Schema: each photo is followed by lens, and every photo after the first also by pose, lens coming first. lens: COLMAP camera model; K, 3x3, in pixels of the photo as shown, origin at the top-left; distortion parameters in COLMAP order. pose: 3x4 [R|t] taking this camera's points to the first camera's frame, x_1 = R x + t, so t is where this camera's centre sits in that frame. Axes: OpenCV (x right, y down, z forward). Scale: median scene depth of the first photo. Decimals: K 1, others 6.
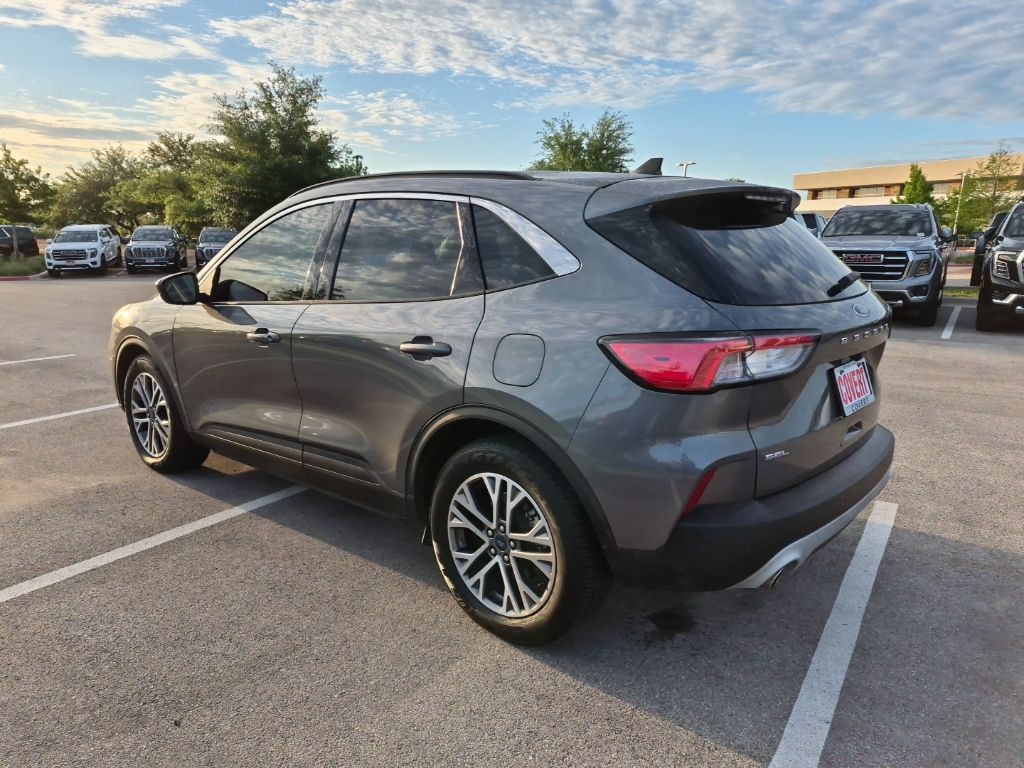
lens RADIAL K [[712.7, 0, 508.0], [0, 712.7, 384.8], [0, 0, 1]] dist [0.059115, -0.047029]
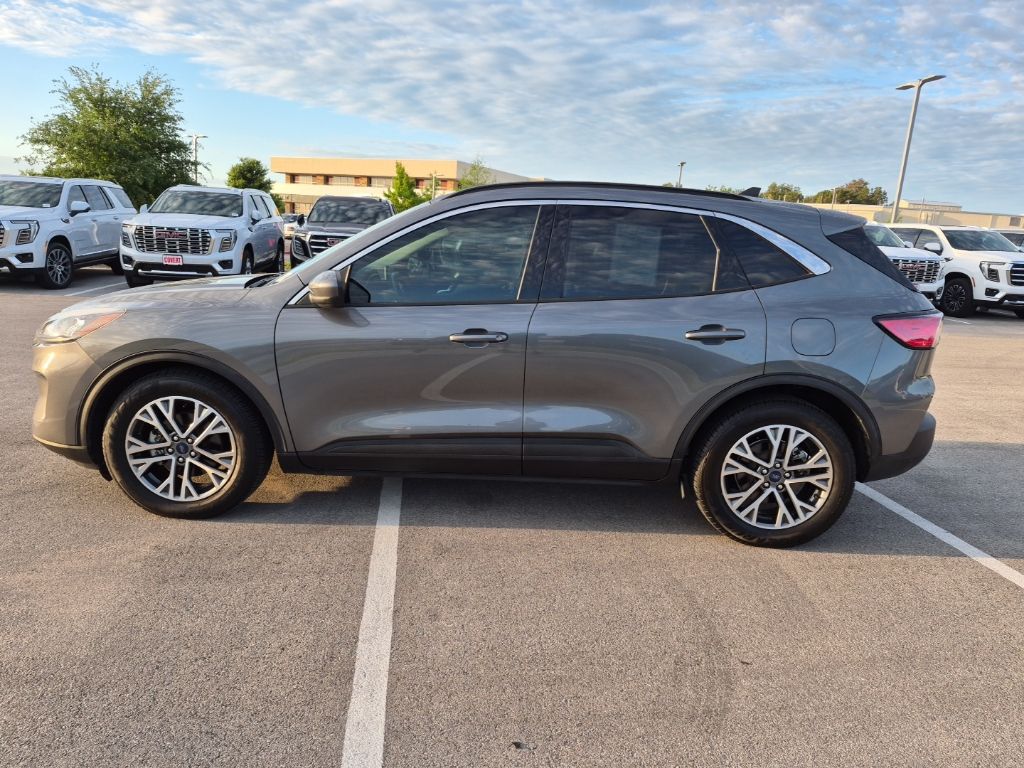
lens RADIAL K [[712.7, 0, 510.1], [0, 712.7, 381.5], [0, 0, 1]] dist [0.059115, -0.047029]
pose [[0.761052, -0.104239, 0.640261, -0.163310], [0.089516, 0.994438, 0.055497, -0.009825], [-0.642485, 0.015077, 0.766150, 0.038321]]
